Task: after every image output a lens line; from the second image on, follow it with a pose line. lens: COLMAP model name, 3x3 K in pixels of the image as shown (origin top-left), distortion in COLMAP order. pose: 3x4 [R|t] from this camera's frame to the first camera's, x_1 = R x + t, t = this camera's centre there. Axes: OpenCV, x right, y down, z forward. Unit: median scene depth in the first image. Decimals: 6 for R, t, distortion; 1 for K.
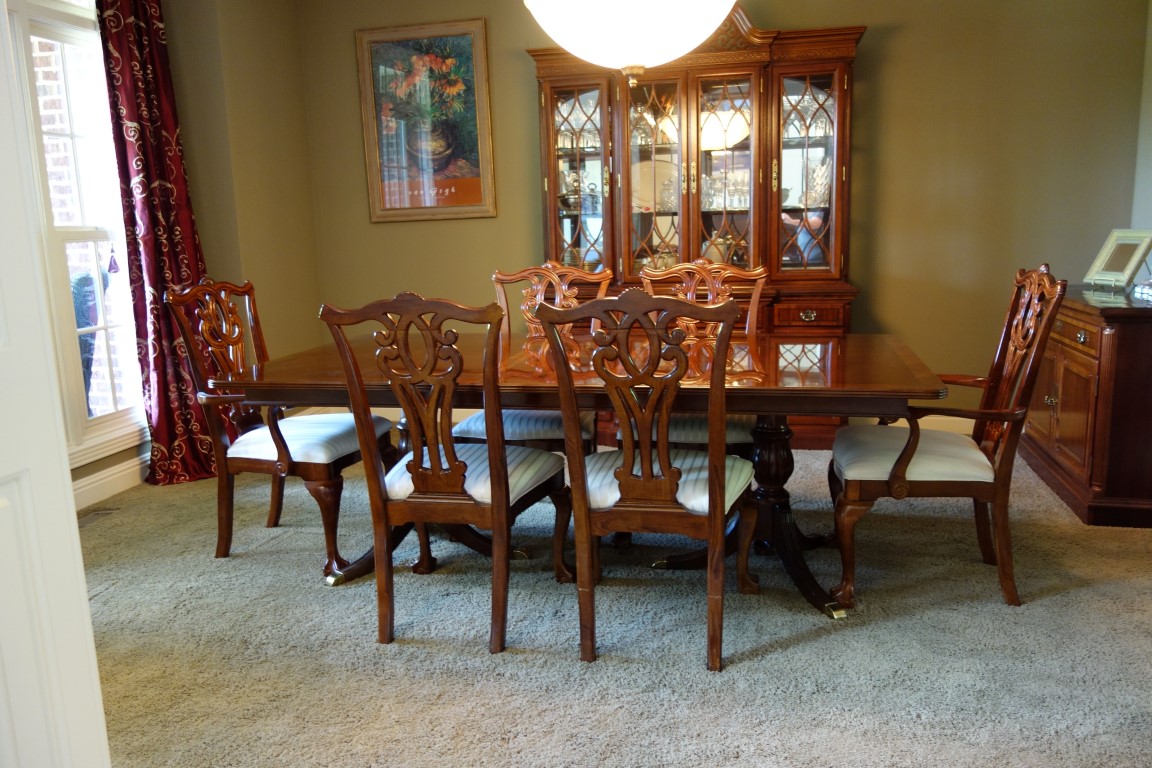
lens RADIAL K [[906.6, 0, 576.1], [0, 906.6, 386.7], [0, 0, 1]] dist [0.003410, -0.004433]
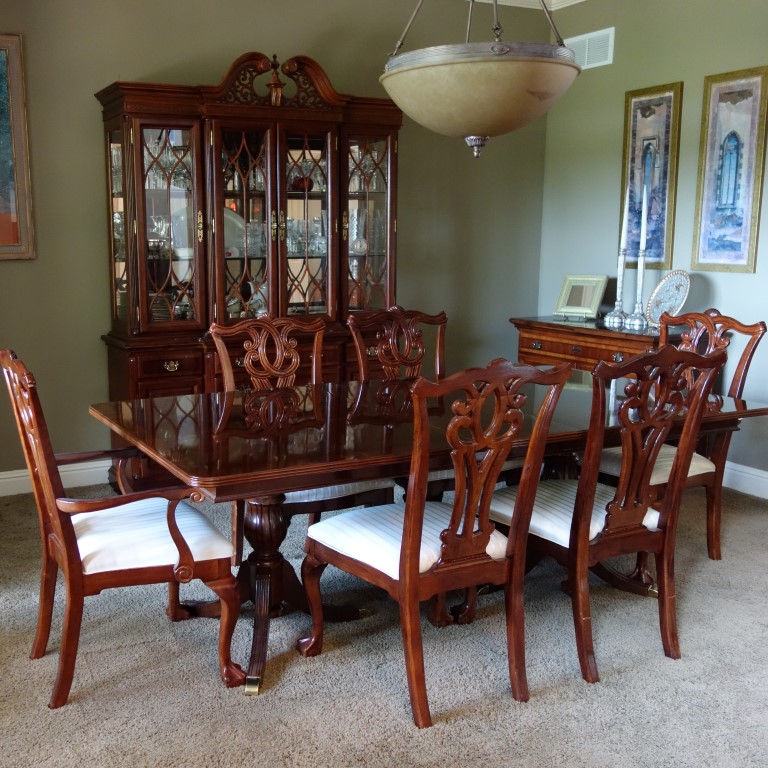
lens RADIAL K [[907.3, 0, 272.8], [0, 907.3, 386.7], [0, 0, 1]] dist [0.002425, 0.000000]
pose [[0.791210, -0.079621, 0.606339, -0.681622], [0.094730, 0.995478, 0.007107, -0.072129], [-0.604163, 0.051815, 0.795174, 0.247274]]
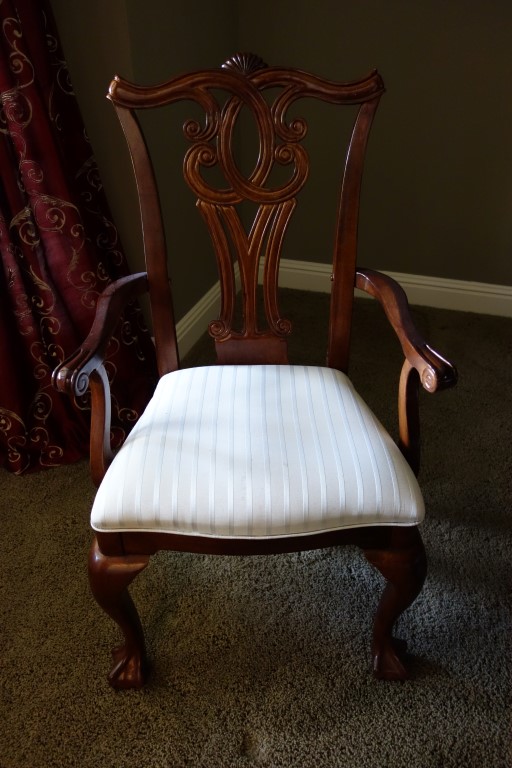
lens RADIAL K [[604.4, 0, 253.6], [0, 604.4, 387.2], [0, 0, 1]] dist [0.003410, -0.004433]
pose [[0.992176, 0.083184, -0.093100, -0.346285], [-0.039979, 0.918124, 0.394271, -0.128247], [0.118275, -0.387464, 0.914266, 0.858059]]
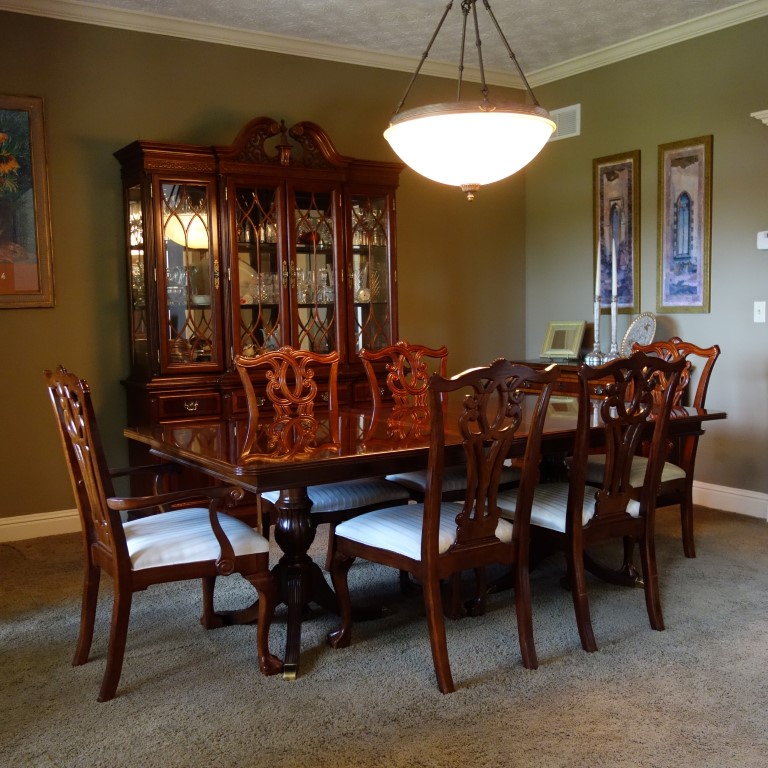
lens RADIAL K [[907.3, 0, 379.4], [0, 907.3, 387.0], [0, 0, 1]] dist [0.002425, 0.000000]
pose [[0.706704, -0.043599, 0.706165, -0.770223], [0.125616, 0.989974, -0.064590, -0.009553], [-0.696269, 0.134352, 0.705095, 0.201227]]
